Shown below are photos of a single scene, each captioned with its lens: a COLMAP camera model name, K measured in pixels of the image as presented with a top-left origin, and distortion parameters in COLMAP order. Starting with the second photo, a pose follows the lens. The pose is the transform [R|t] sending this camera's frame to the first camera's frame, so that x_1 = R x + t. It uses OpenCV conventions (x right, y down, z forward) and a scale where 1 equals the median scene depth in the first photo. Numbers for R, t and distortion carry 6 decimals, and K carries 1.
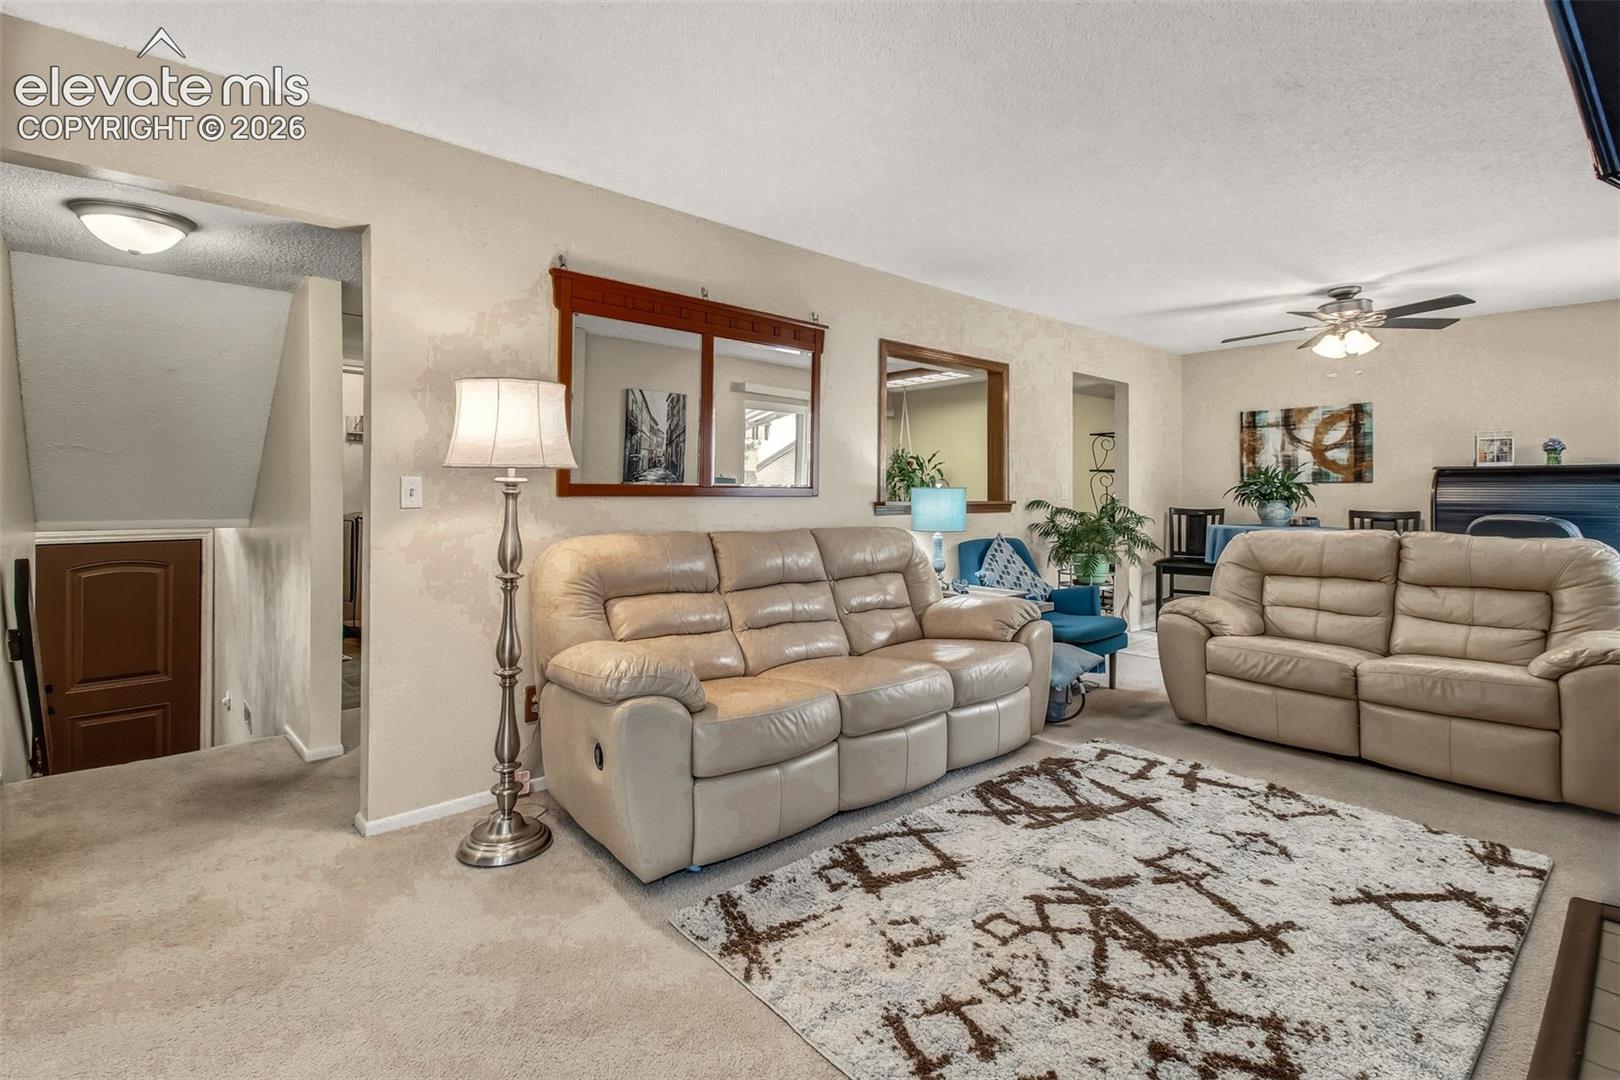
lens RADIAL K [[758.0, 0, 827.5], [0, 758.0, 483.4], [0, 0, 1]] dist [0.019896, -0.003406]
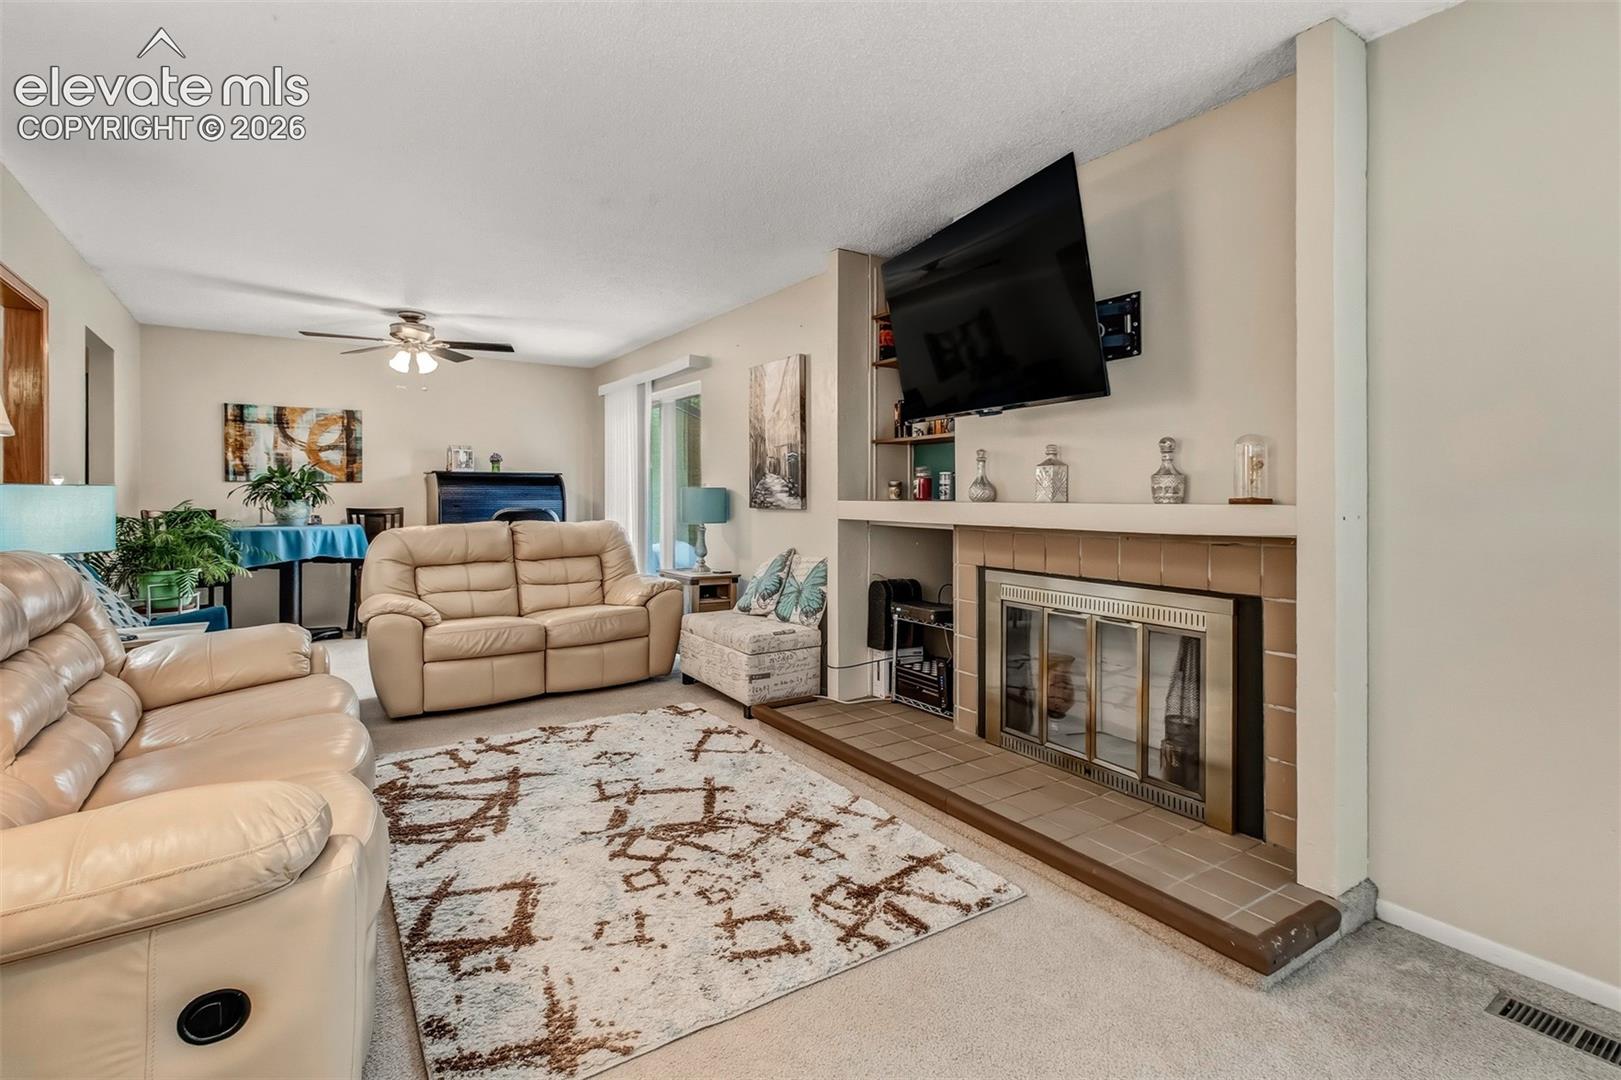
lens RADIAL K [[758.5, 0, 782.7], [0, 758.5, 503.3], [0, 0, 1]] dist [0.019896, -0.003406]
pose [[0.152831, -0.019077, 0.988068, -0.636925], [-0.011564, 0.999711, 0.021091, -0.002647], [-0.988185, -0.014650, 0.152566, 0.474639]]
